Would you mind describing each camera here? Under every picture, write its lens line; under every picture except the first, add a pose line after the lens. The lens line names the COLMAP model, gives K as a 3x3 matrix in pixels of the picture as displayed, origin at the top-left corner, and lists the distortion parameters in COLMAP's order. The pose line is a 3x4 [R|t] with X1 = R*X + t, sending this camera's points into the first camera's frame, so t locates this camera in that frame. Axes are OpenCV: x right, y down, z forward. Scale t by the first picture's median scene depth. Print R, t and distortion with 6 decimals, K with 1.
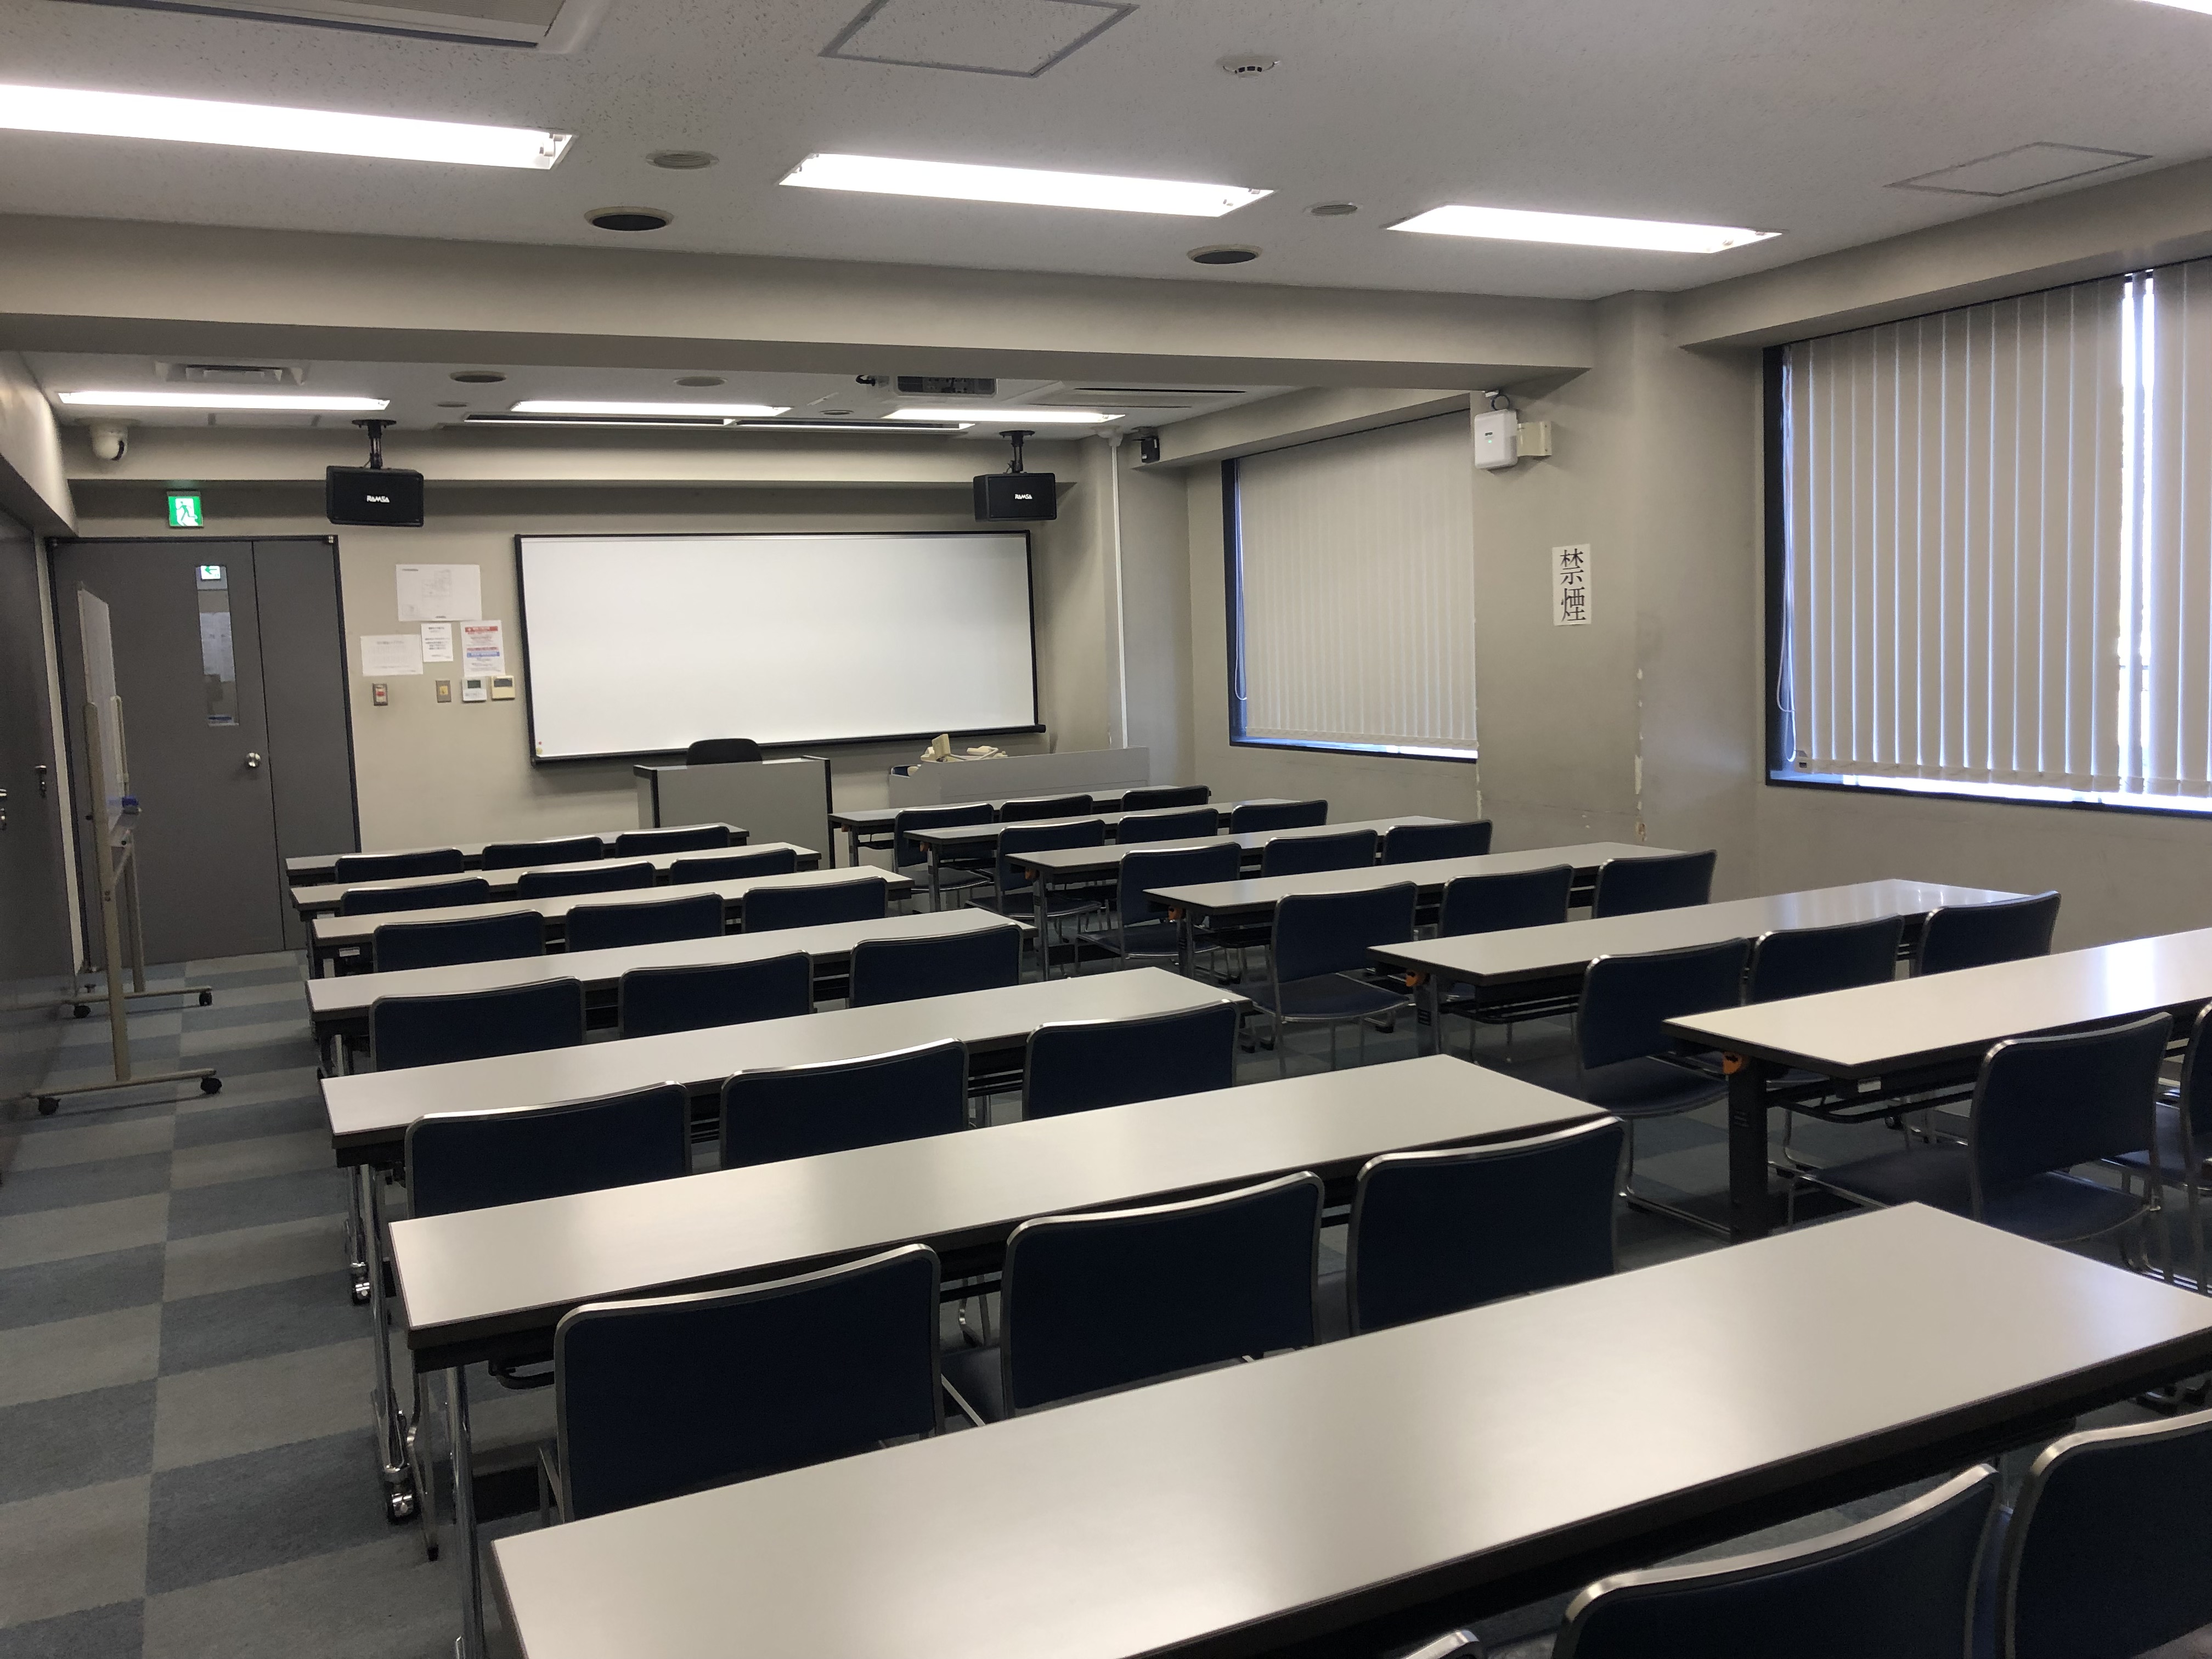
lens RADIAL K [[1854.6, 0, 1094.4], [0, 1854.6, 810.8], [0, 0, 1]] dist [0.065746, -0.046879]
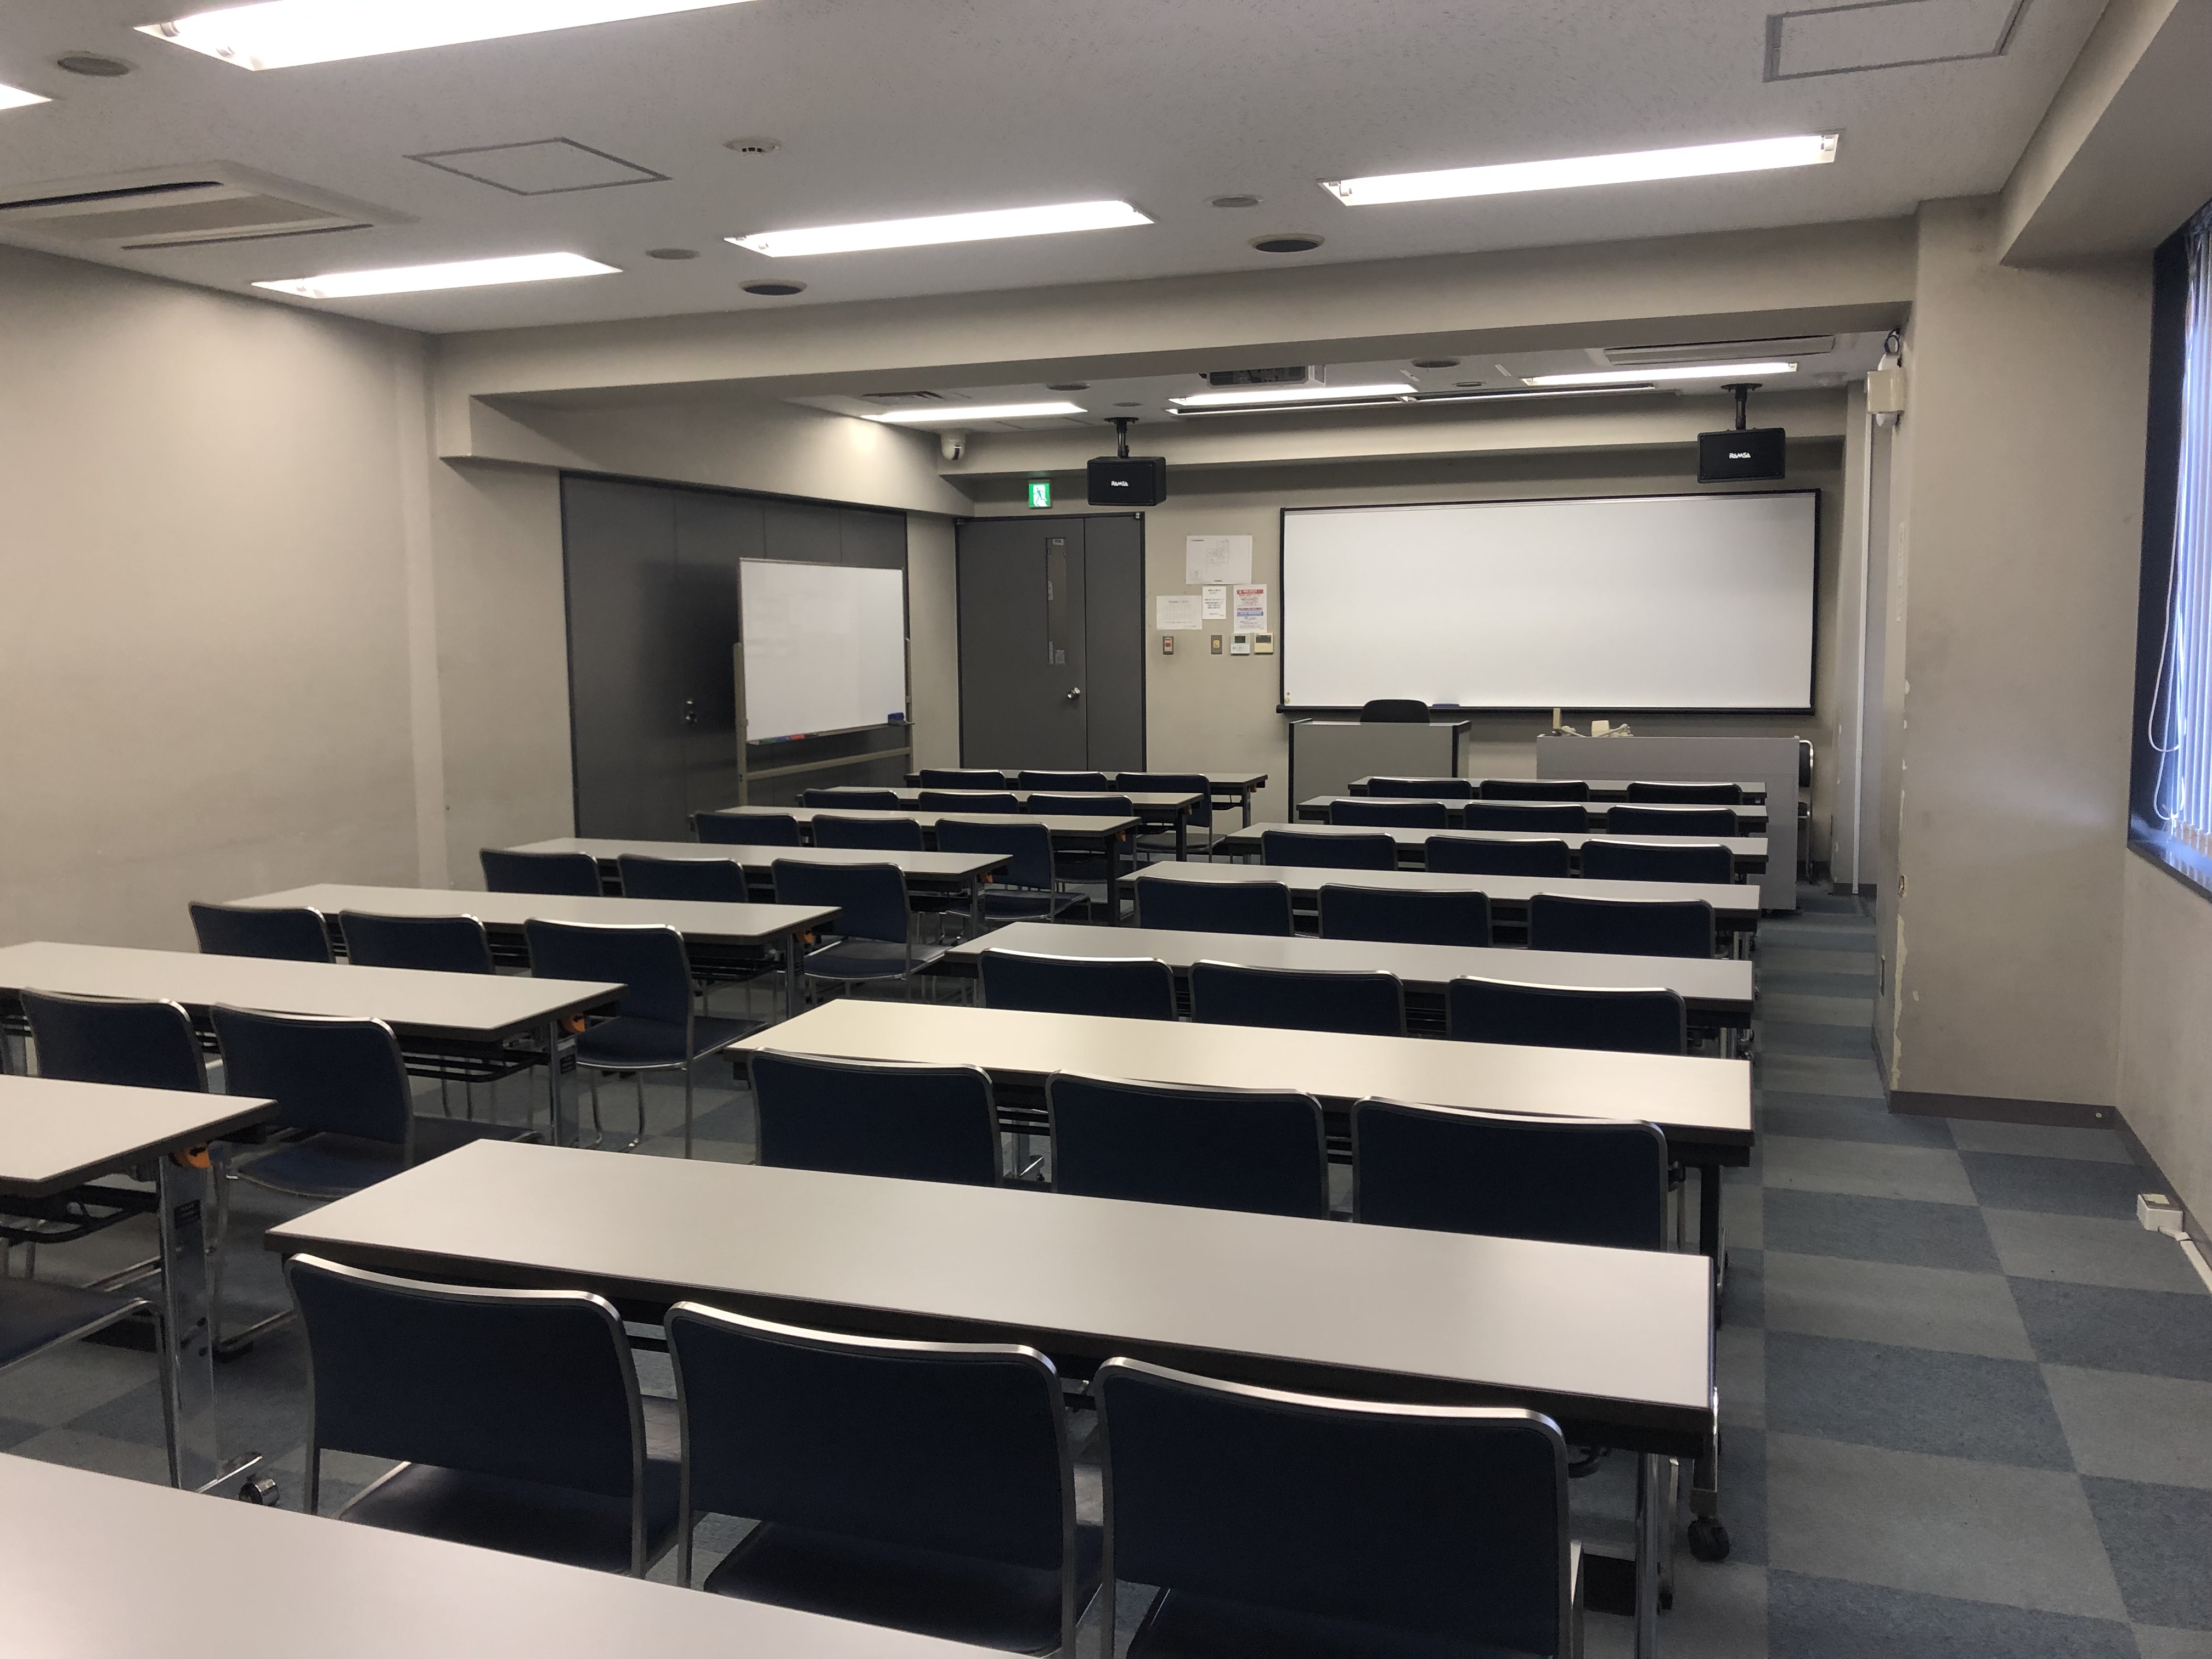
lens RADIAL K [[1854.6, 0, 1090.5], [0, 1854.6, 846.0], [0, 0, 1]] dist [0.065746, -0.046879]
pose [[0.700957, 0.119218, -0.703169, 0.429946], [-0.082499, 0.992865, 0.086095, -0.032768], [0.708416, -0.002338, 0.705791, 0.127583]]
